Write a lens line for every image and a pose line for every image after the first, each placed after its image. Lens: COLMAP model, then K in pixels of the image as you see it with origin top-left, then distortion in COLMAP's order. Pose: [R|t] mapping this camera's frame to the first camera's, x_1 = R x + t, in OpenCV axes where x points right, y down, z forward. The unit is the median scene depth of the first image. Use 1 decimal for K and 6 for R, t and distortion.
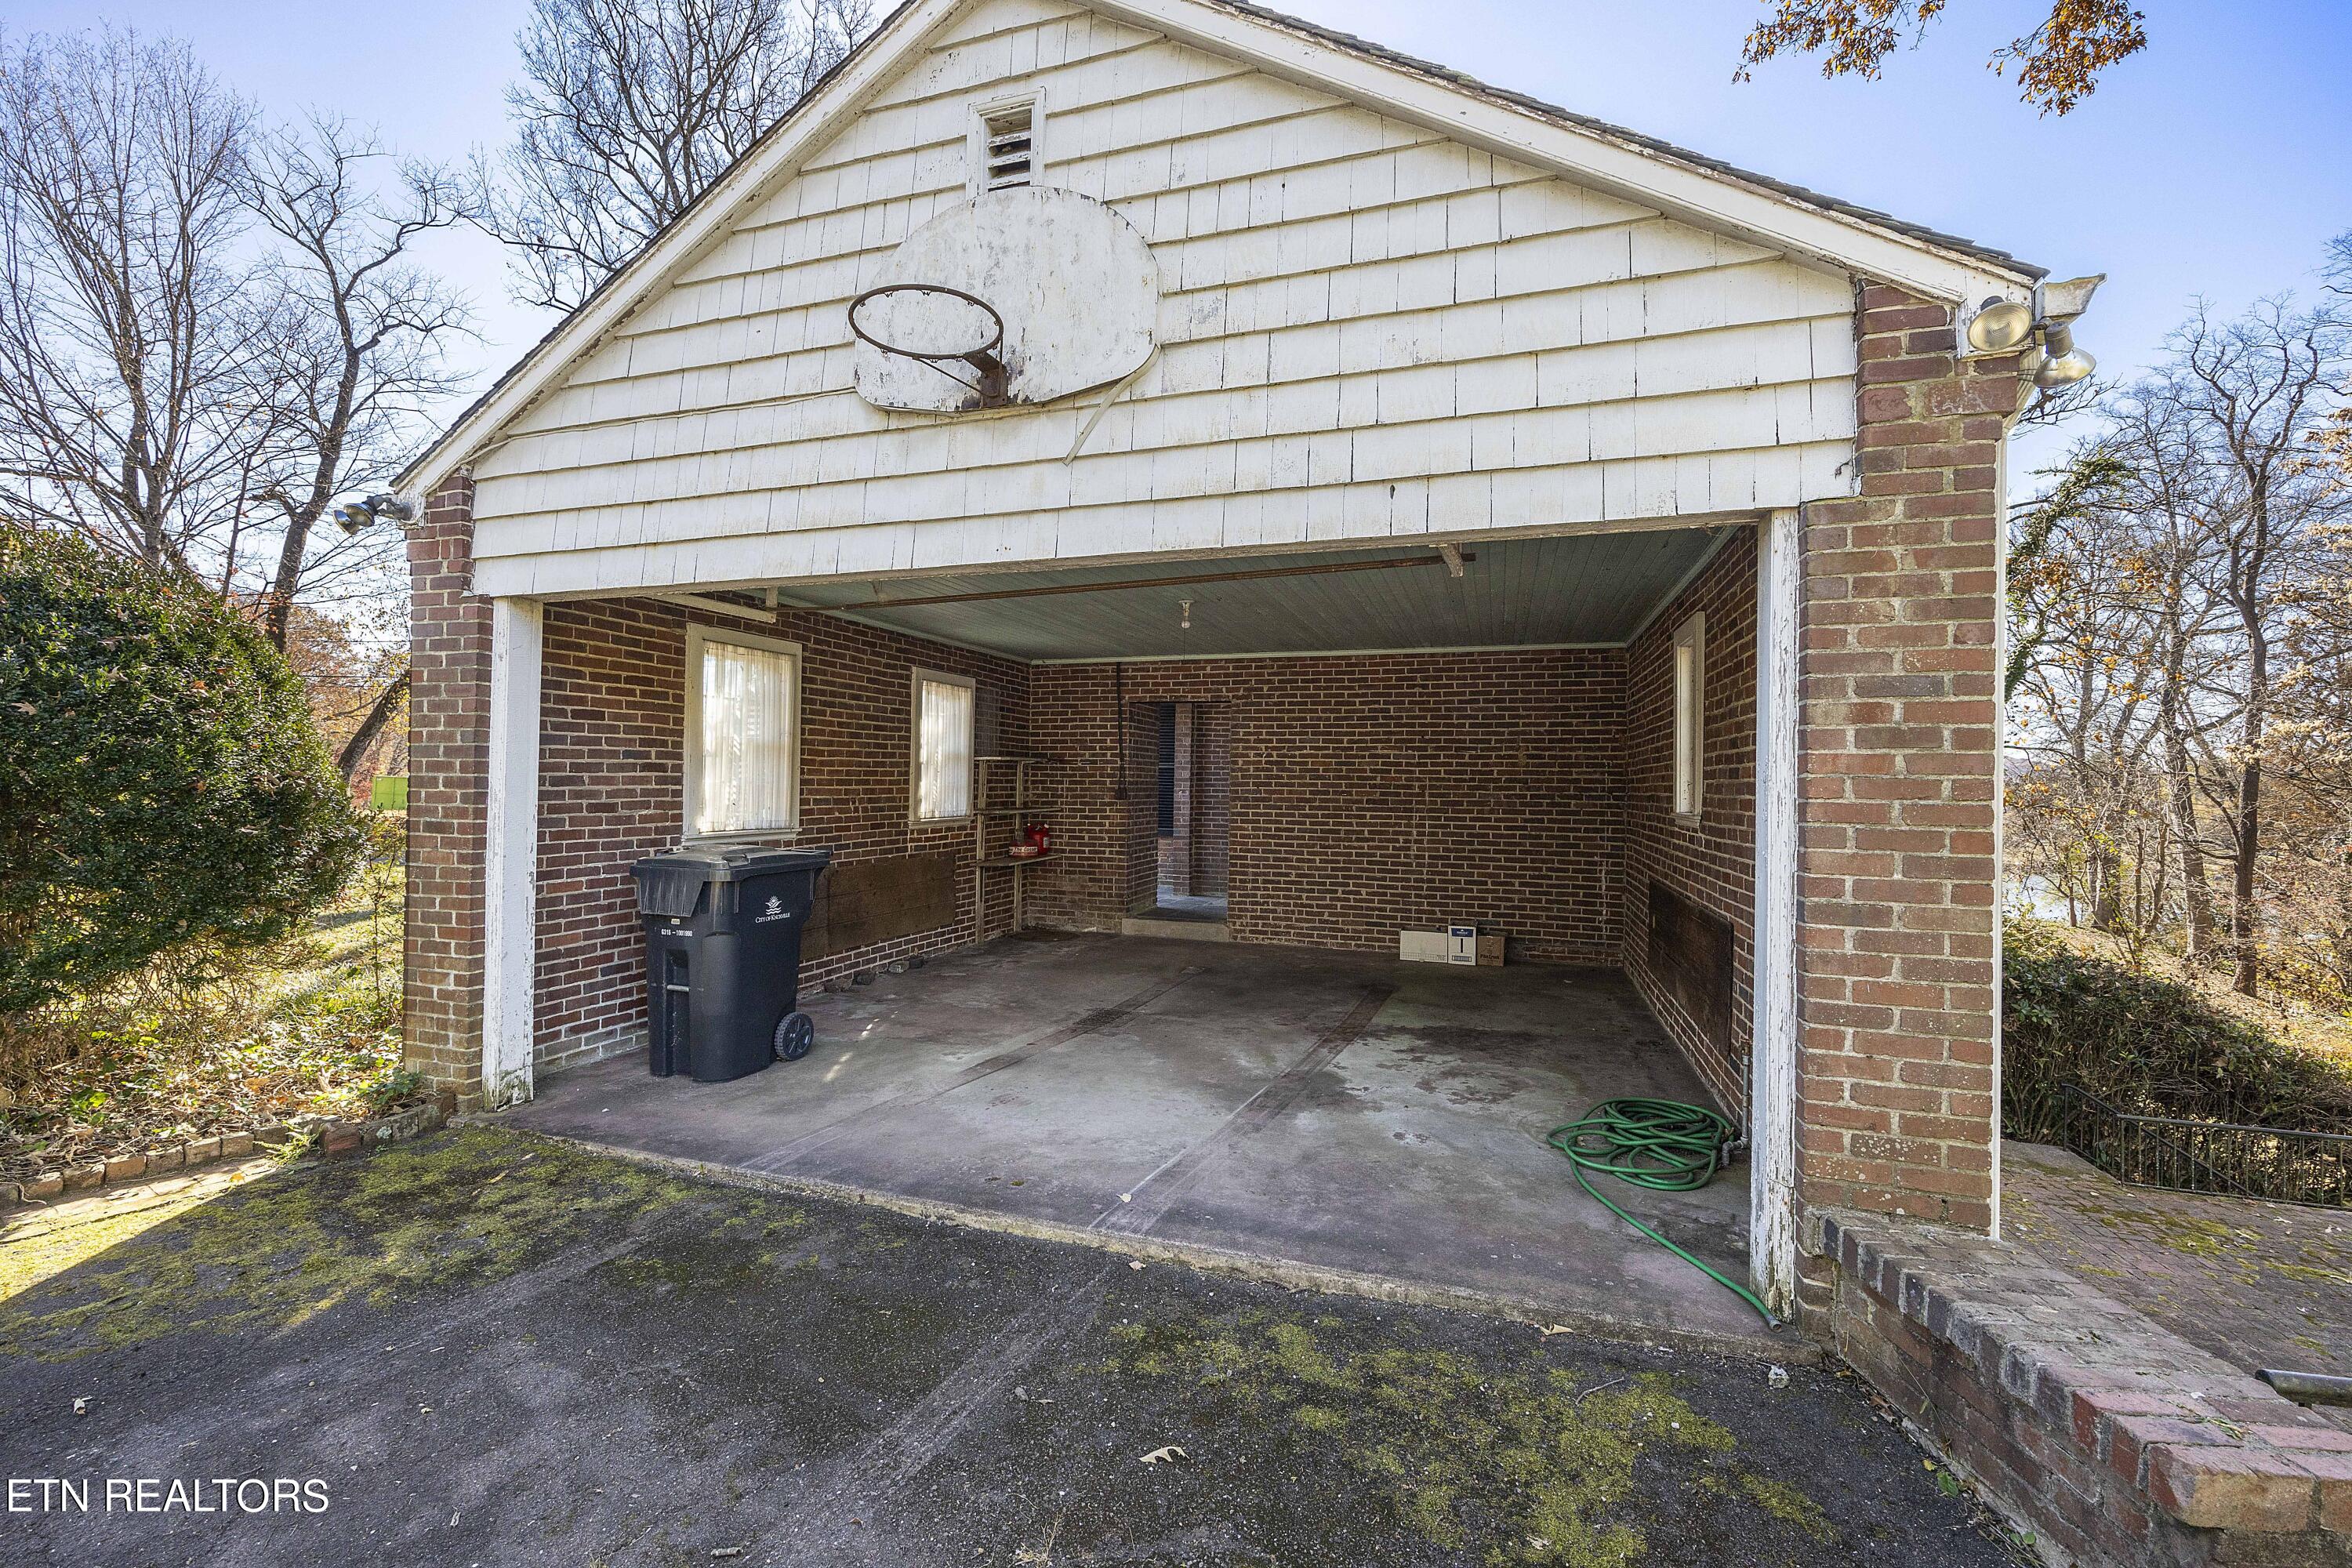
lens RADIAL K [[971.1, 0, 1176.0], [0, 971.1, 784.0], [0, 0, 1]] dist [-0.000826, -0.000361]
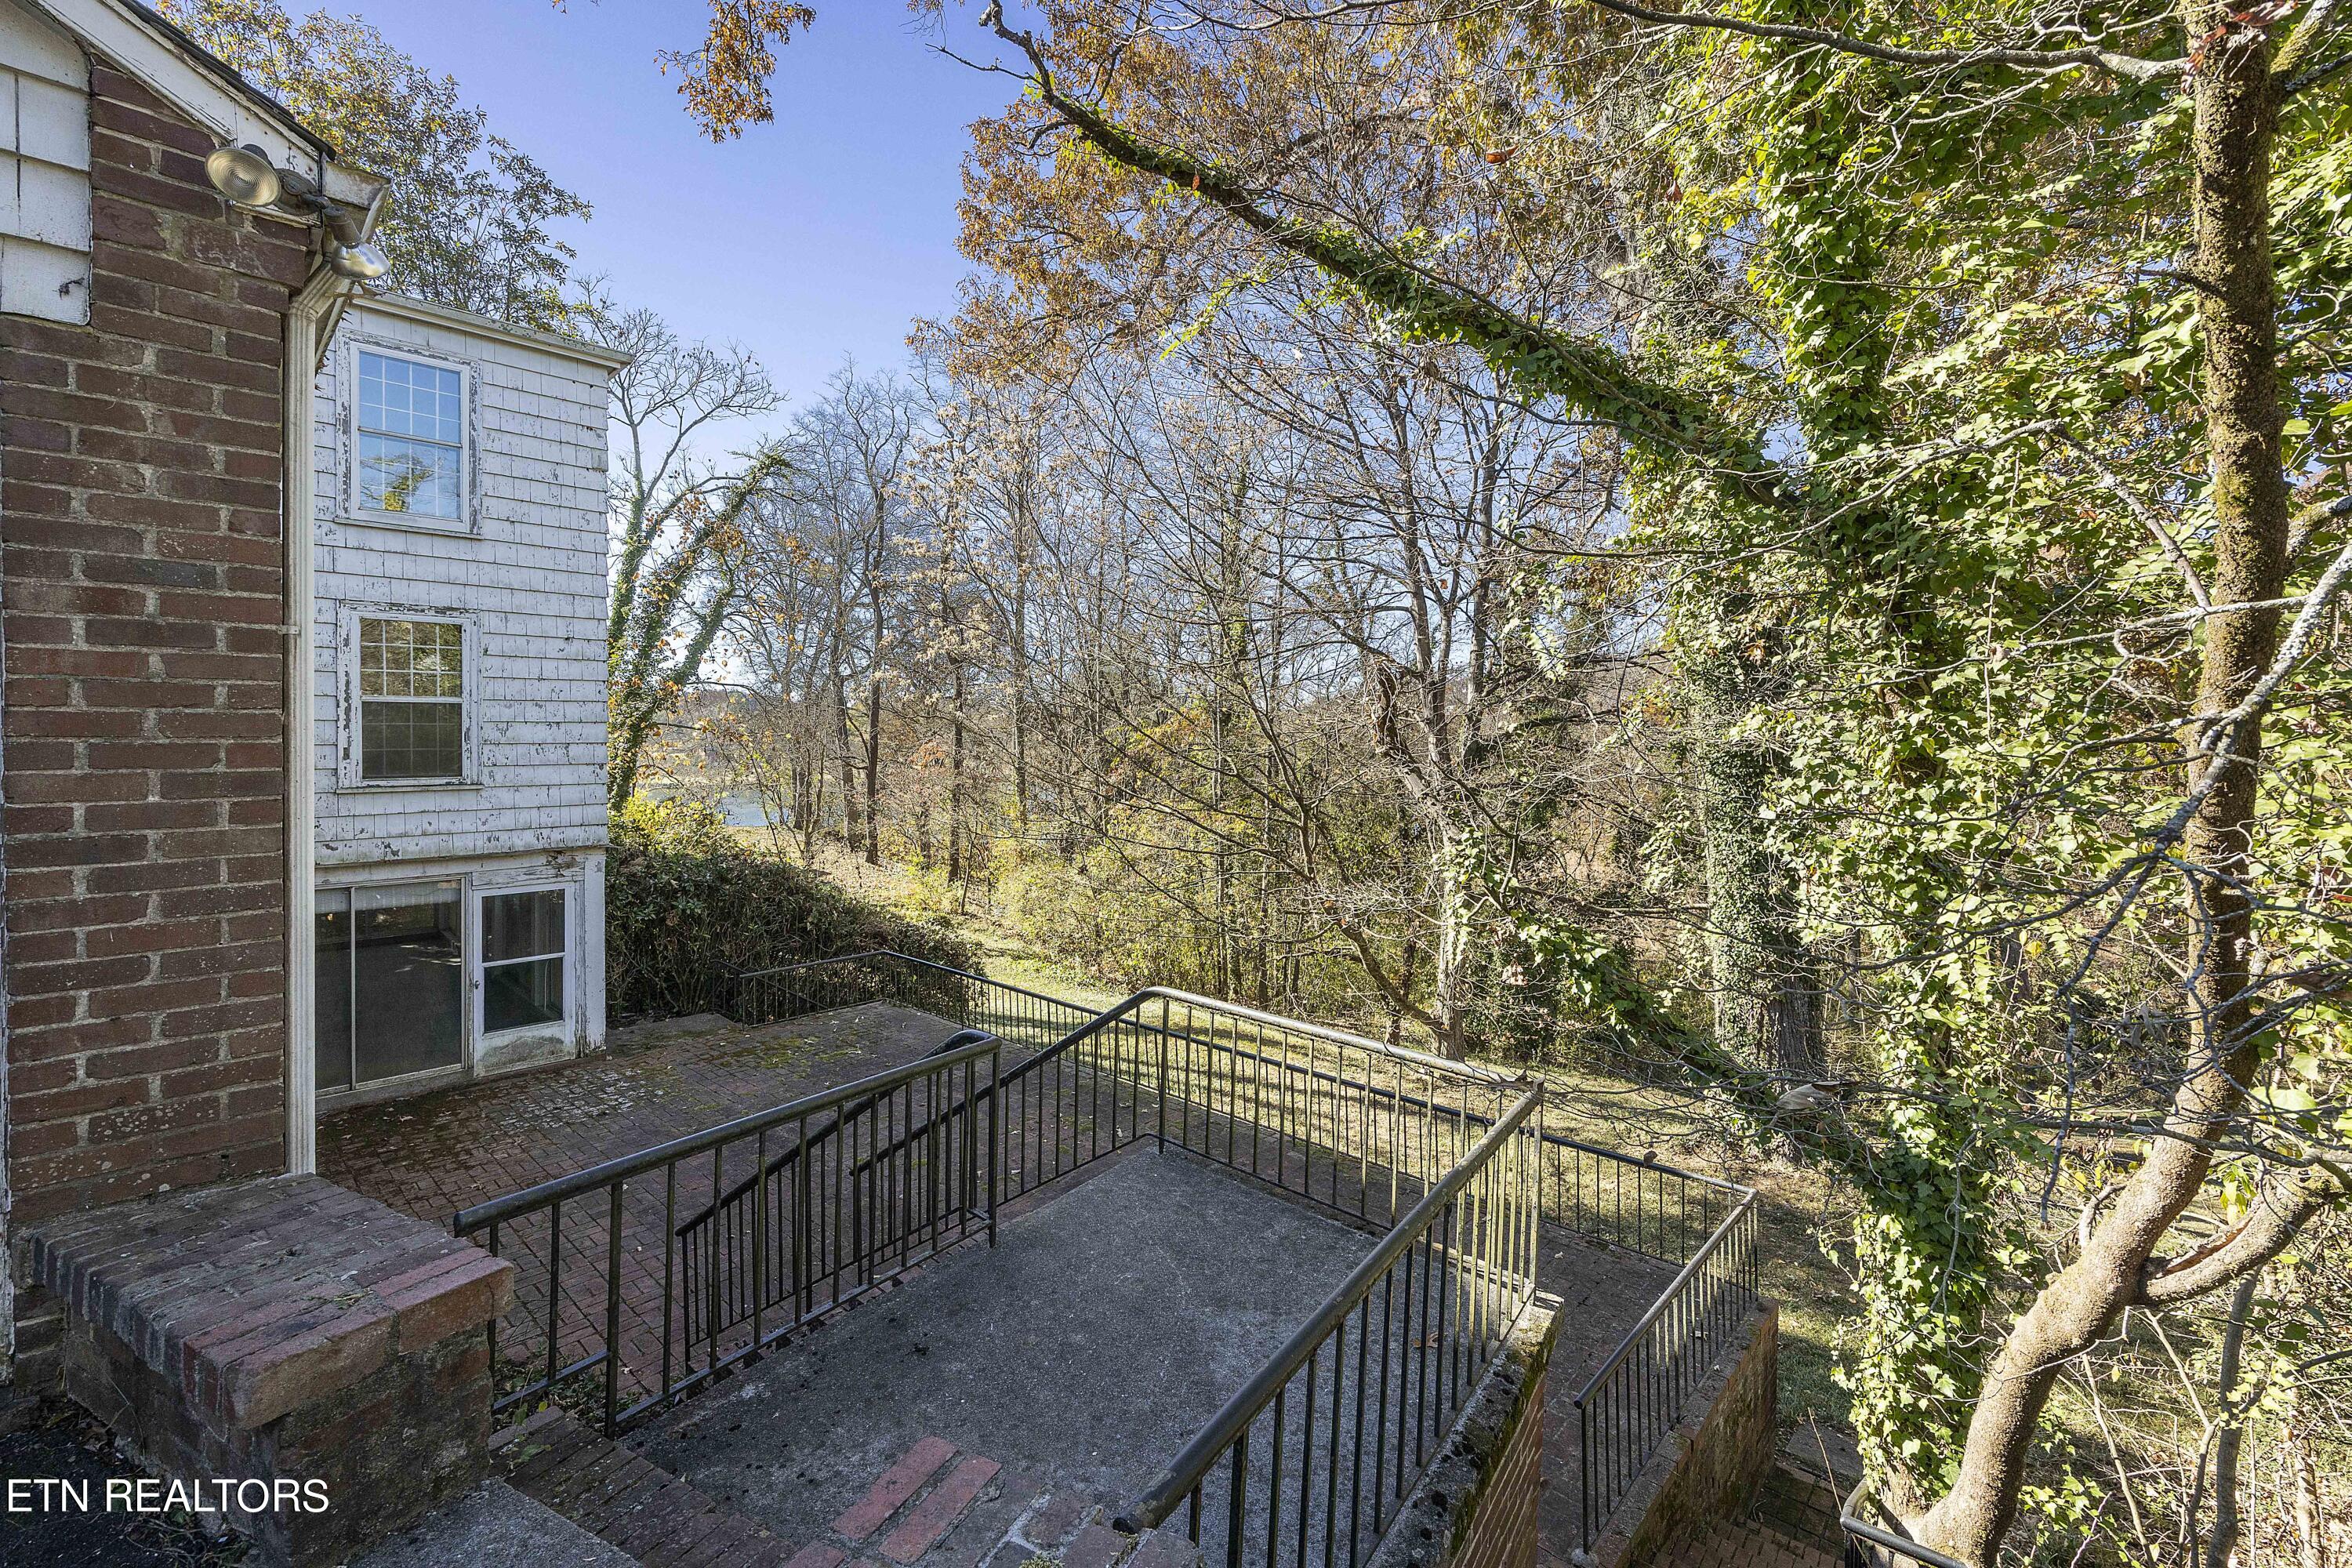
lens RADIAL K [[966.3, 0, 1176.2], [0, 966.3, 766.4], [0, 0, 1]] dist [0.000100, -0.000158]
pose [[0.439060, -0.046398, 0.897259, 0.376037], [0.000316, 0.998674, 0.051487, 0.023929], [-0.898458, -0.022322, 0.438492, -0.163747]]
